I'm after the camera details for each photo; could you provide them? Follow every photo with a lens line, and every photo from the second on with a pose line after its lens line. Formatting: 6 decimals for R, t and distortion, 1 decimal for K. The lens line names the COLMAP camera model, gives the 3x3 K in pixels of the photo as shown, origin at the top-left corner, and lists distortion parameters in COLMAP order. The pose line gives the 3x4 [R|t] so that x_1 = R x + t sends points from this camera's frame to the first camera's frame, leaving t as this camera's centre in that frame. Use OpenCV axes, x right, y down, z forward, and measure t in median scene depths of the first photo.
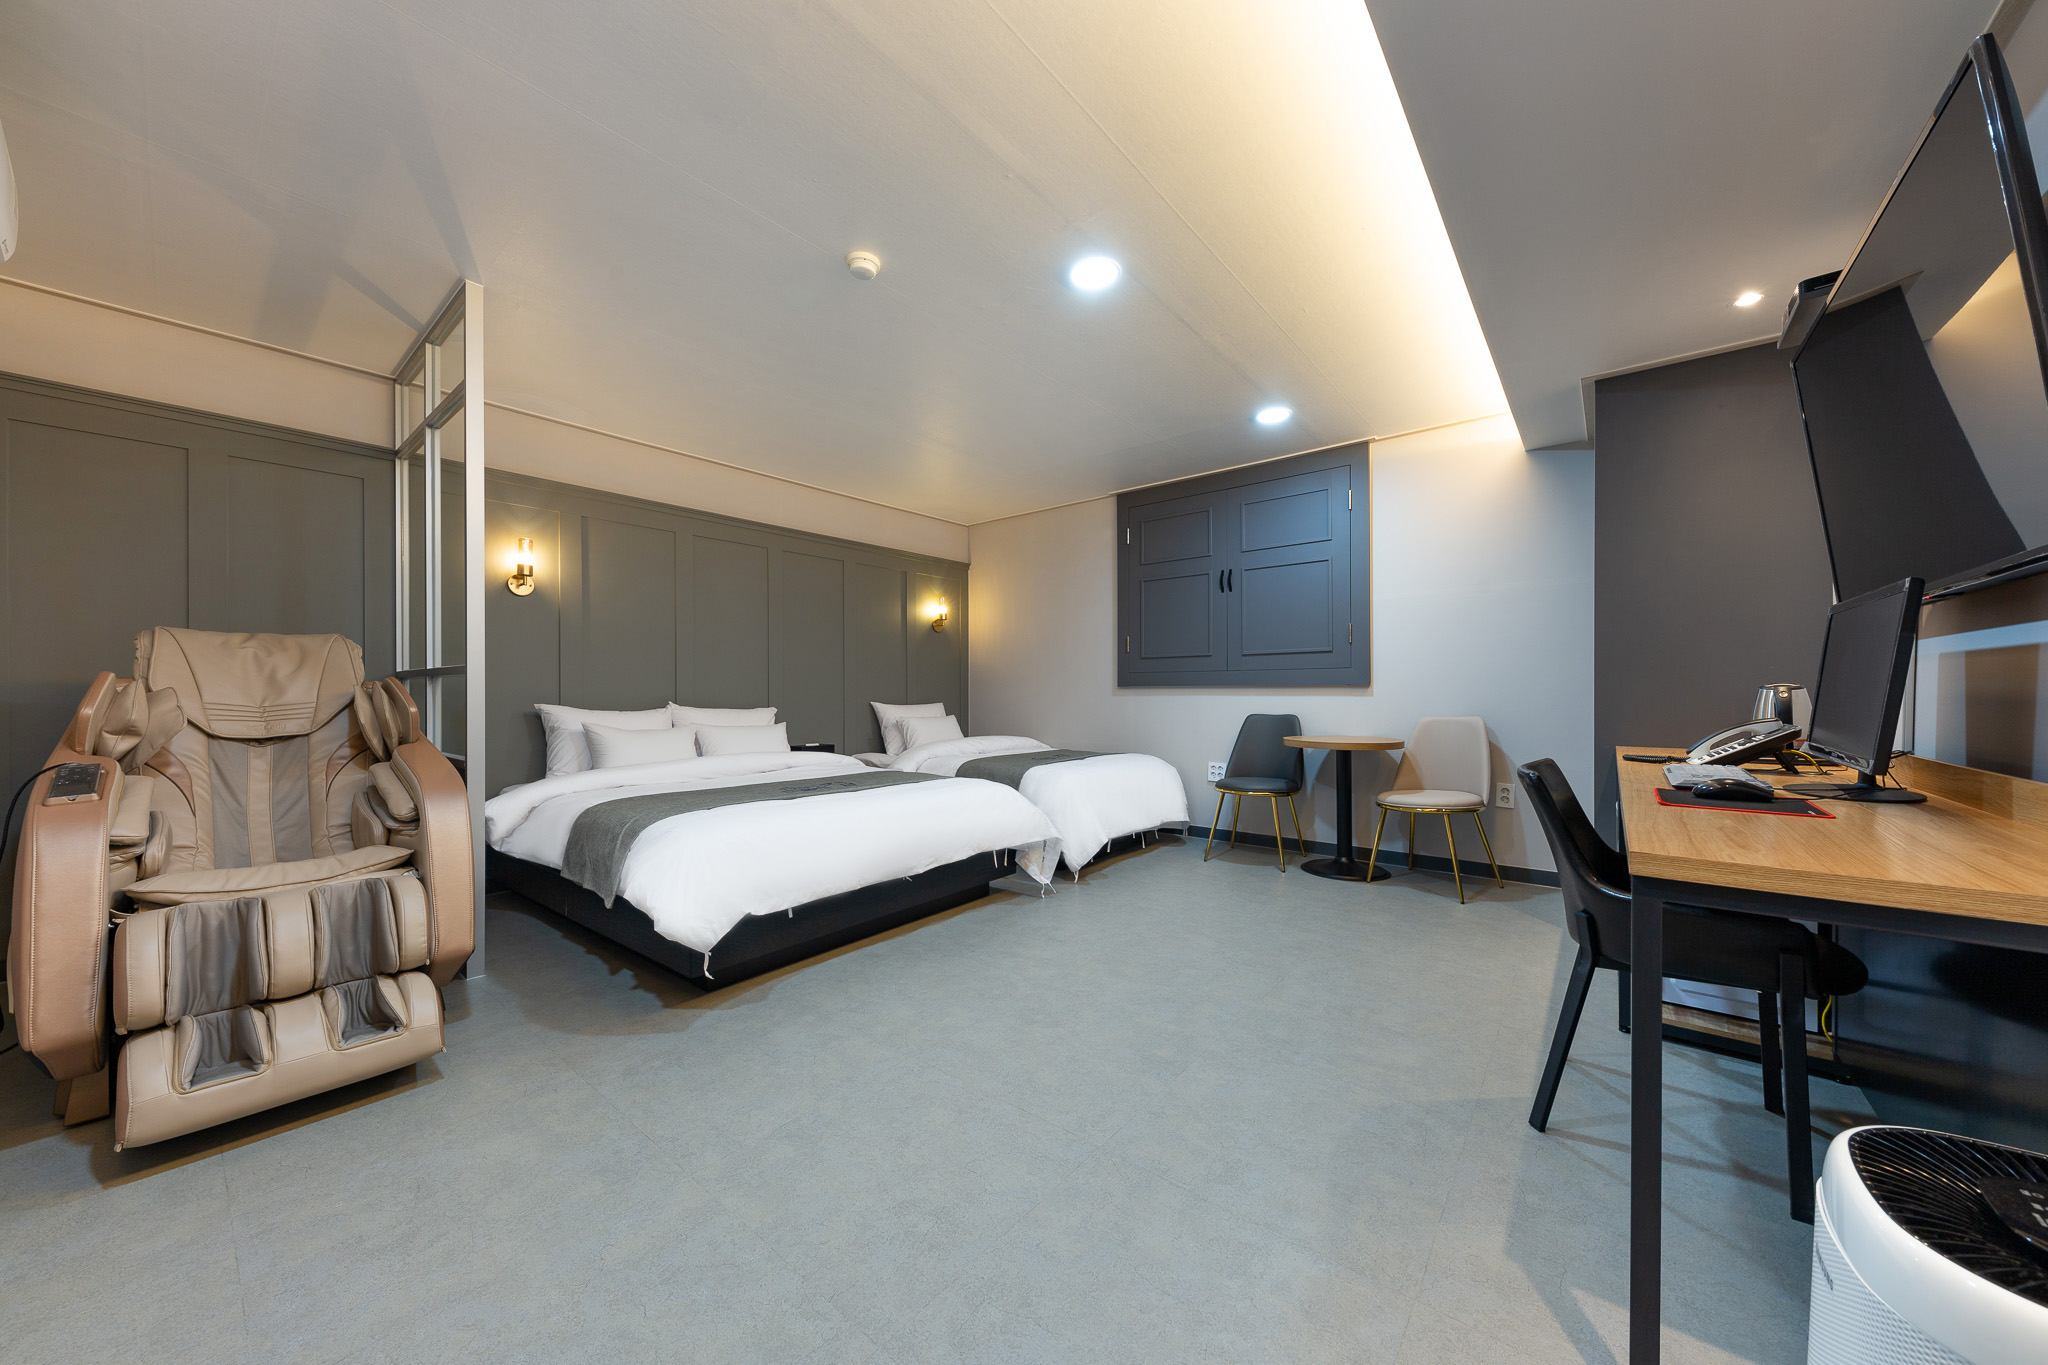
lens RADIAL K [[703.4, 0, 1024.1], [0, 703.4, 689.2], [0, 0, 1]] dist [0.012366, -0.002931]
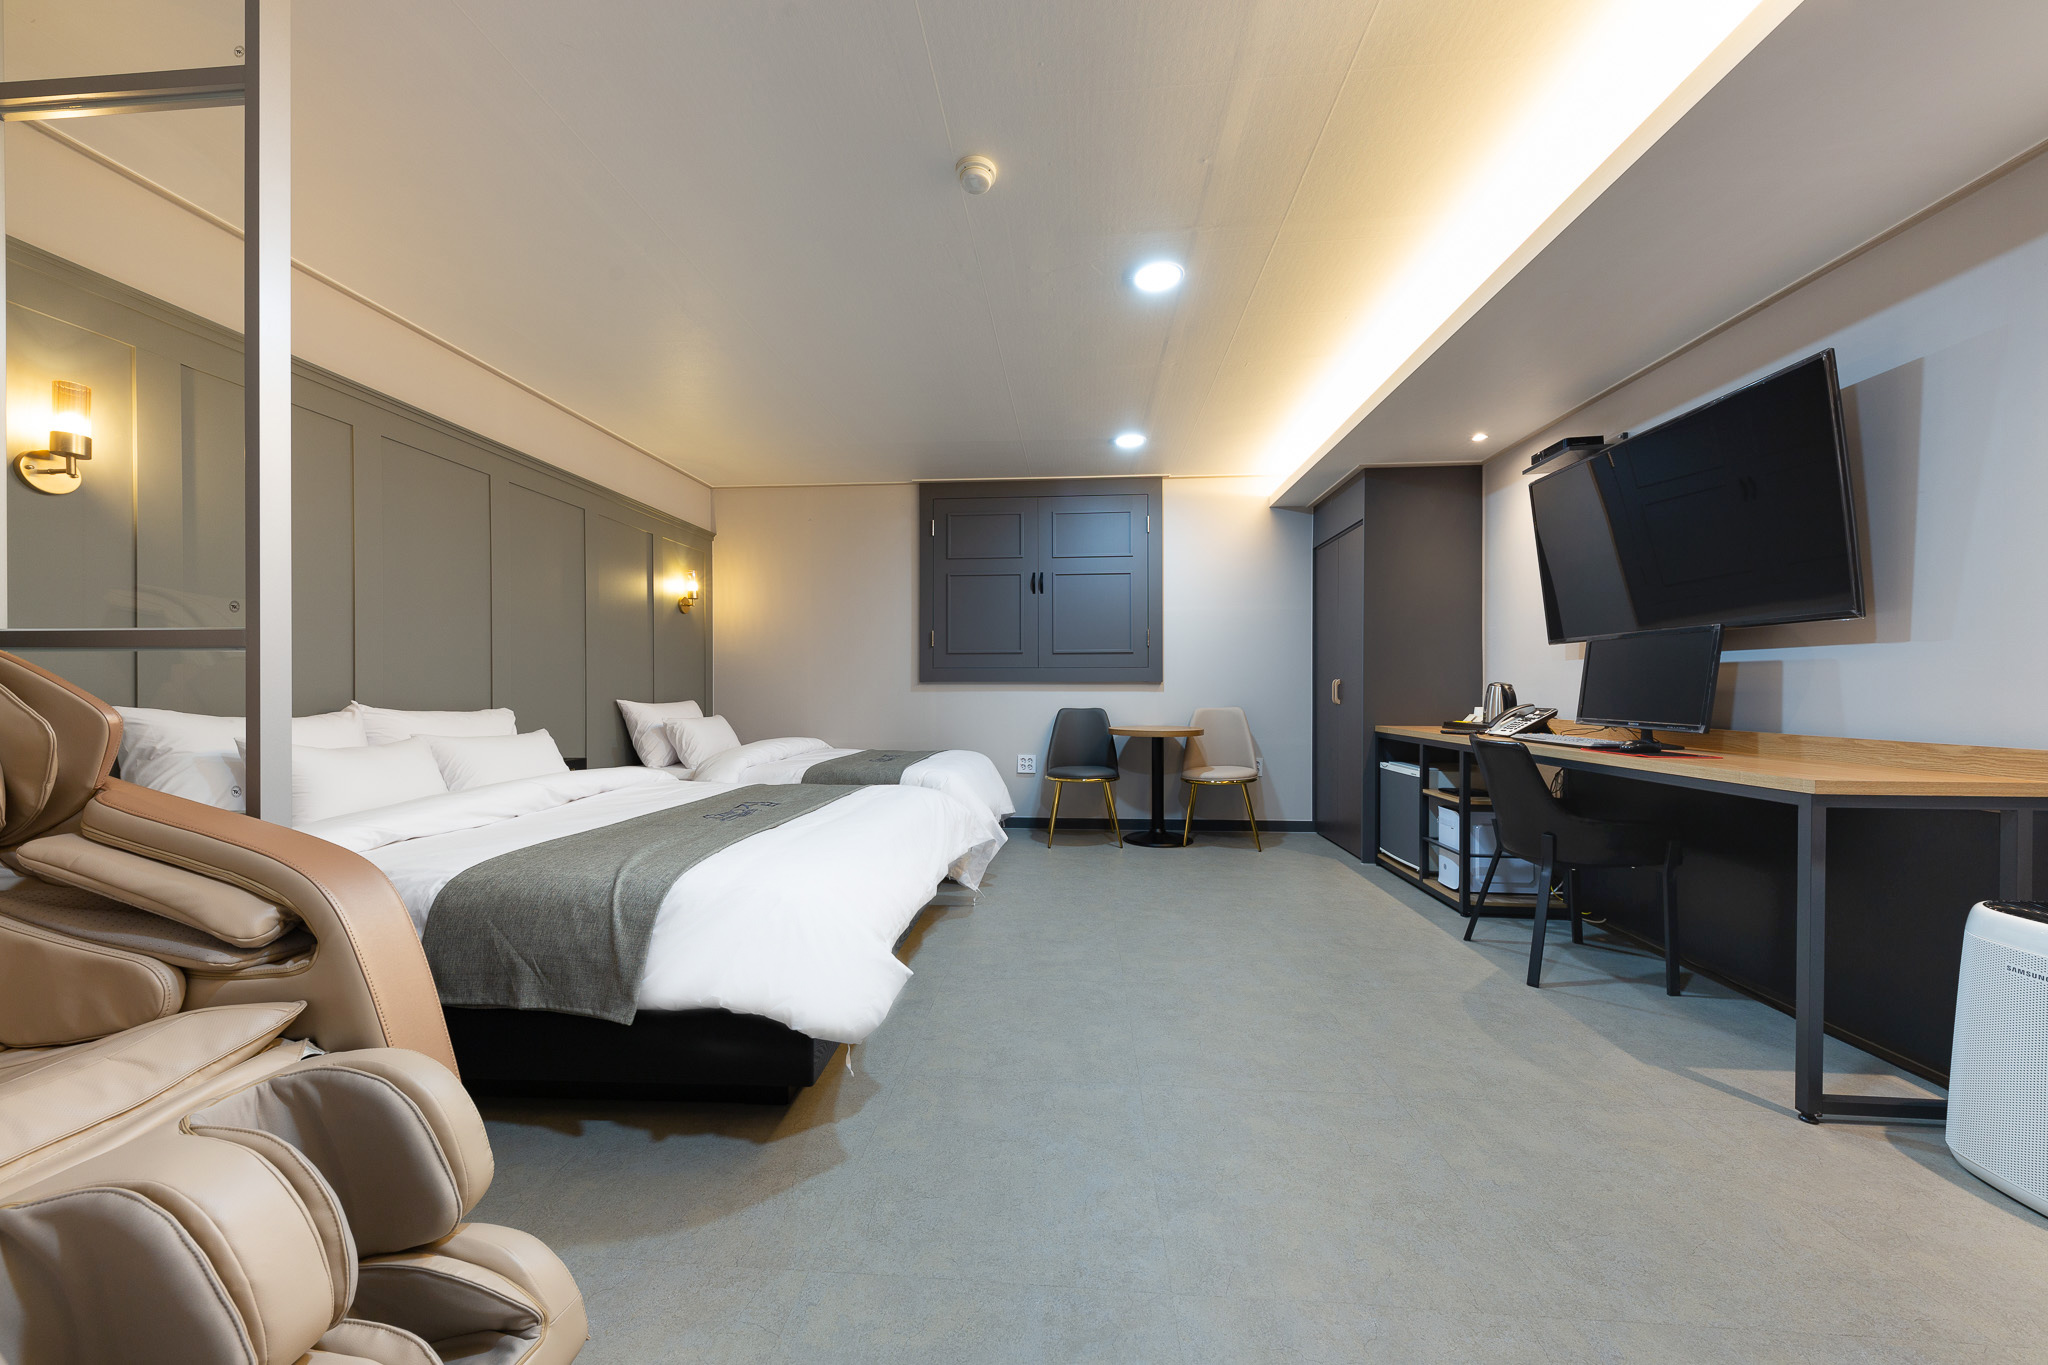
lens RADIAL K [[703.4, 0, 1024.1], [0, 703.4, 689.2], [0, 0, 1]] dist [0.012366, -0.002931]
pose [[0.819492, 0.001468, 0.573088, -0.401746], [-0.003806, 0.999989, 0.002881, 0.003394], [-0.573078, -0.004542, 0.819489, 0.169356]]
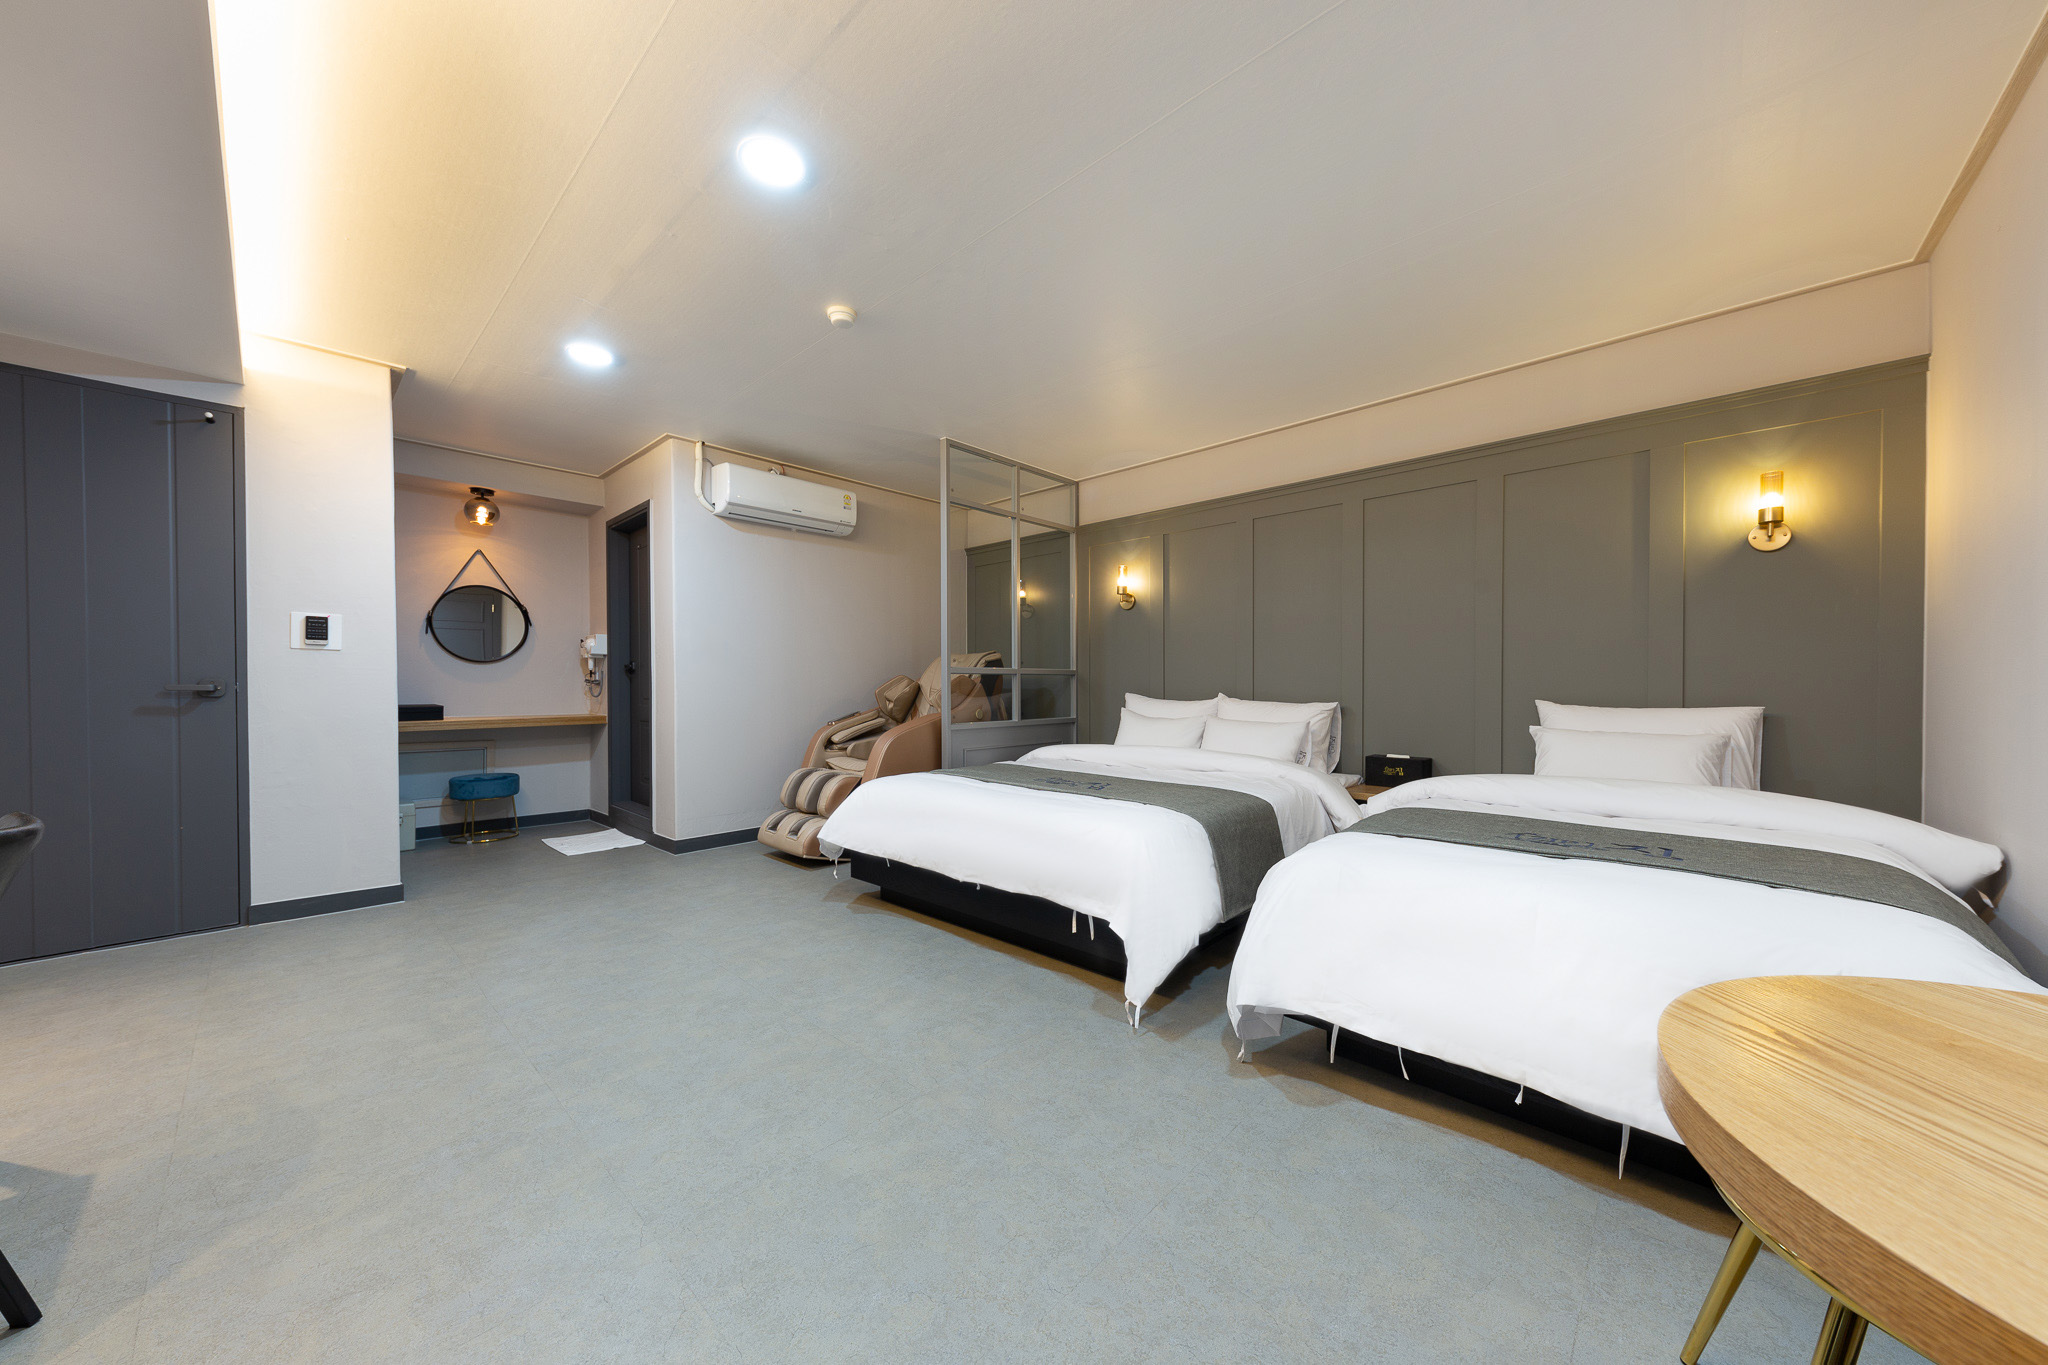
lens RADIAL K [[703.4, 0, 1024.1], [0, 703.4, 689.2], [0, 0, 1]] dist [0.012366, -0.002931]
pose [[-0.067671, 0.011351, -0.997643, 0.555243], [0.001878, 0.999935, 0.011249, 0.000078], [0.997706, -0.001112, -0.067688, 0.834537]]
